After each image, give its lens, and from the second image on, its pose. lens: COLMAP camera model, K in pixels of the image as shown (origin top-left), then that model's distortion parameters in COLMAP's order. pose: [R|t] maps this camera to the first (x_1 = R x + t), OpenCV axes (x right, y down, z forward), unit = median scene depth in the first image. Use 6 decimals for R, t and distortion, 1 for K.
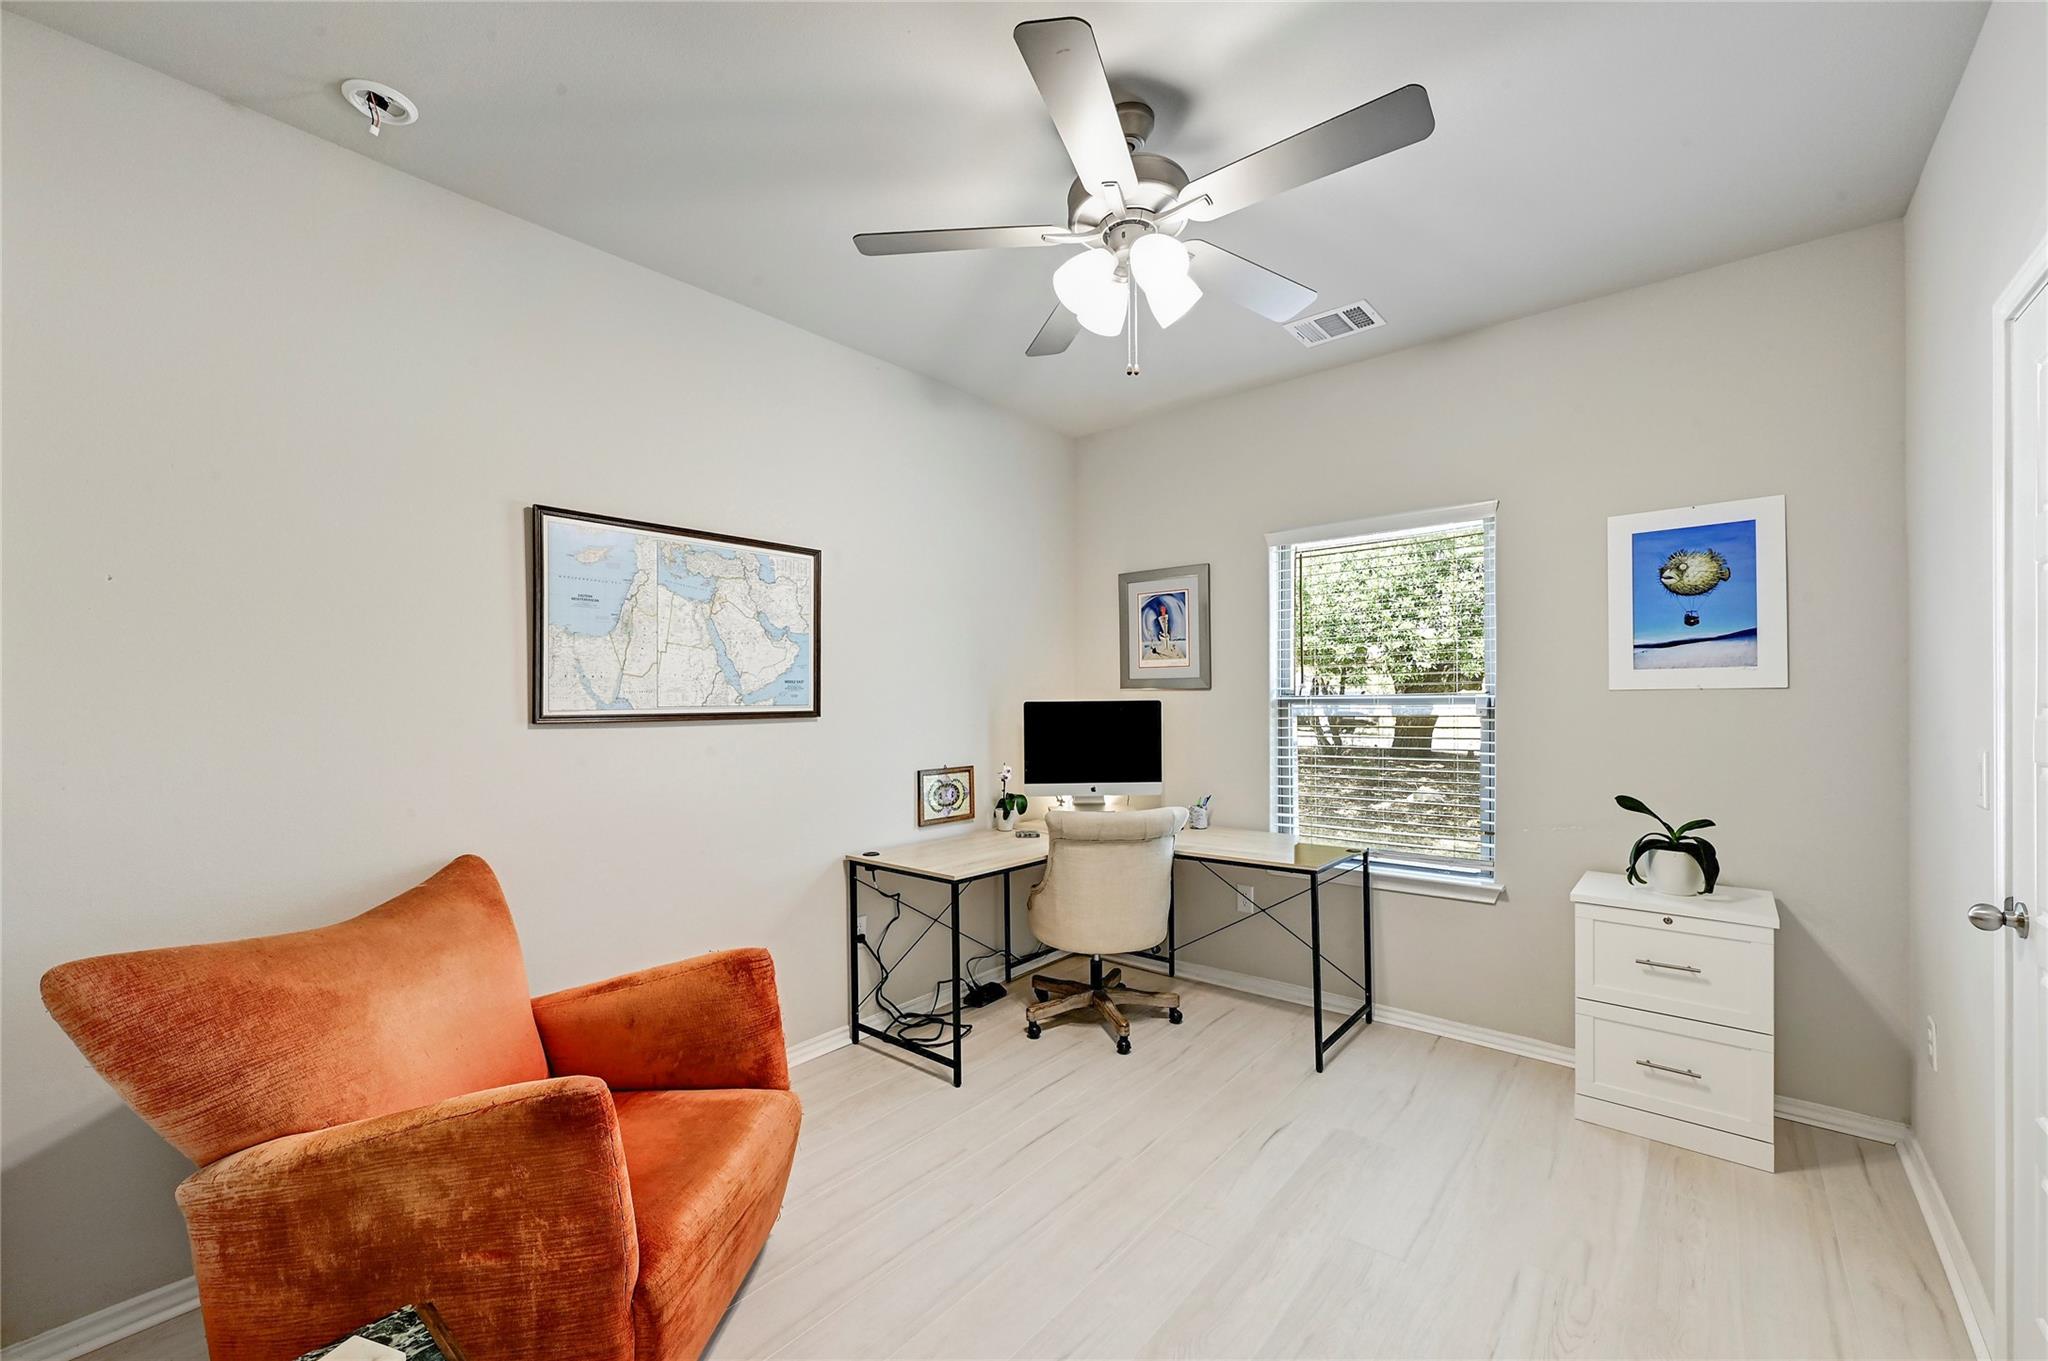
lens RADIAL K [[800.0, 0, 1029.3], [0, 800.0, 711.0], [0, 0, 1]] dist [0.001419, 0.000270]
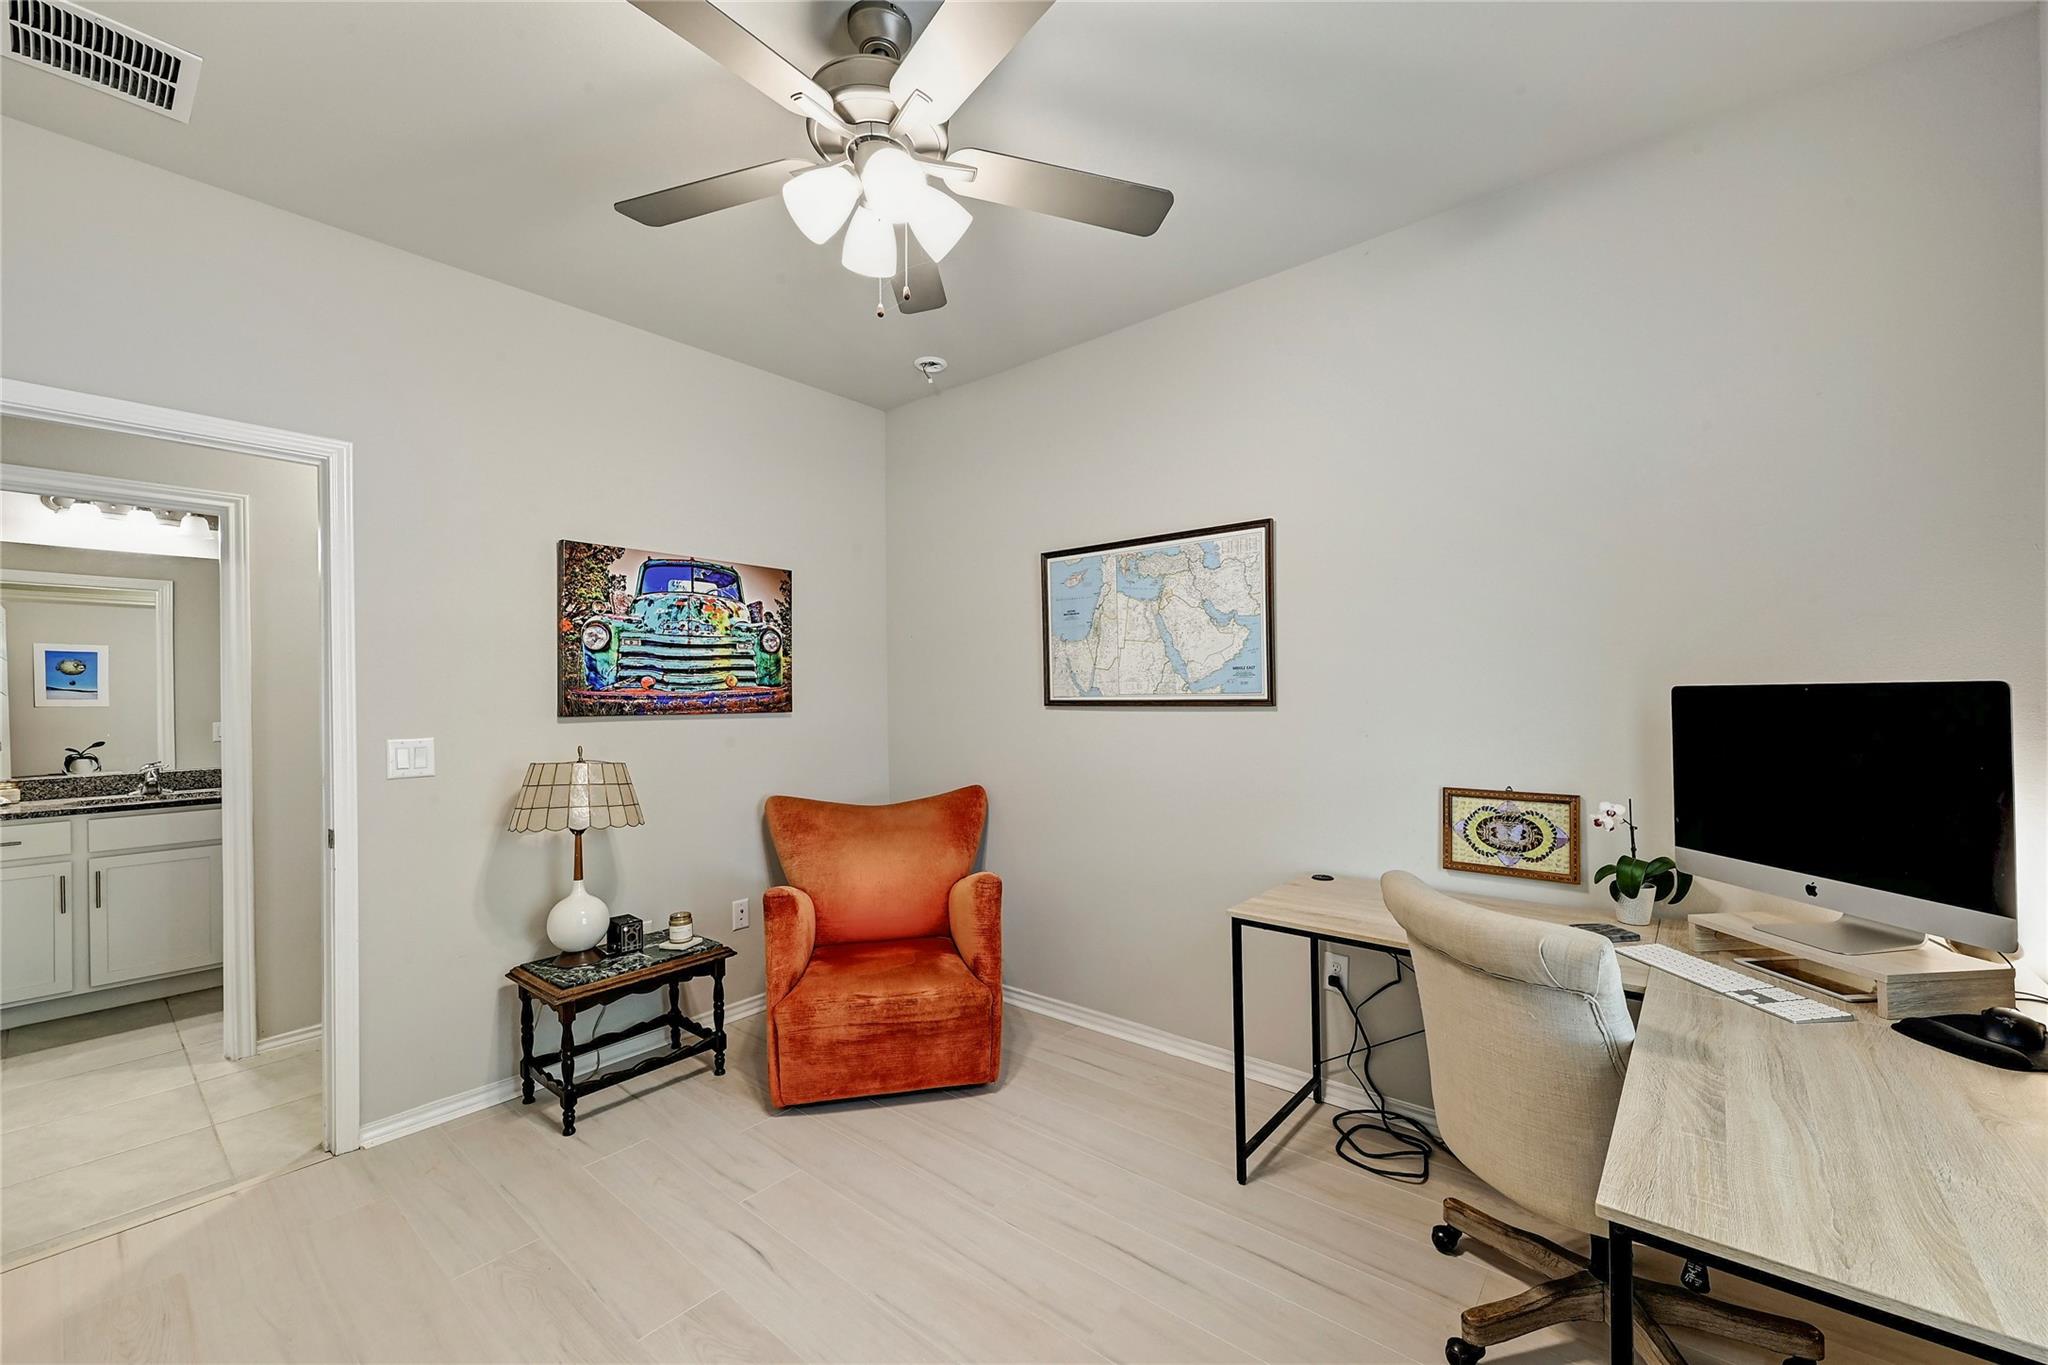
lens RADIAL K [[800.0, 0, 1029.3], [0, 800.0, 713.0], [0, 0, 1]] dist [0.001419, 0.000270]
pose [[0.018652, 0.026749, -0.999468, 0.671752], [-0.005956, 0.999627, 0.026642, -0.007619], [0.999808, 0.005456, 0.018805, 0.772103]]
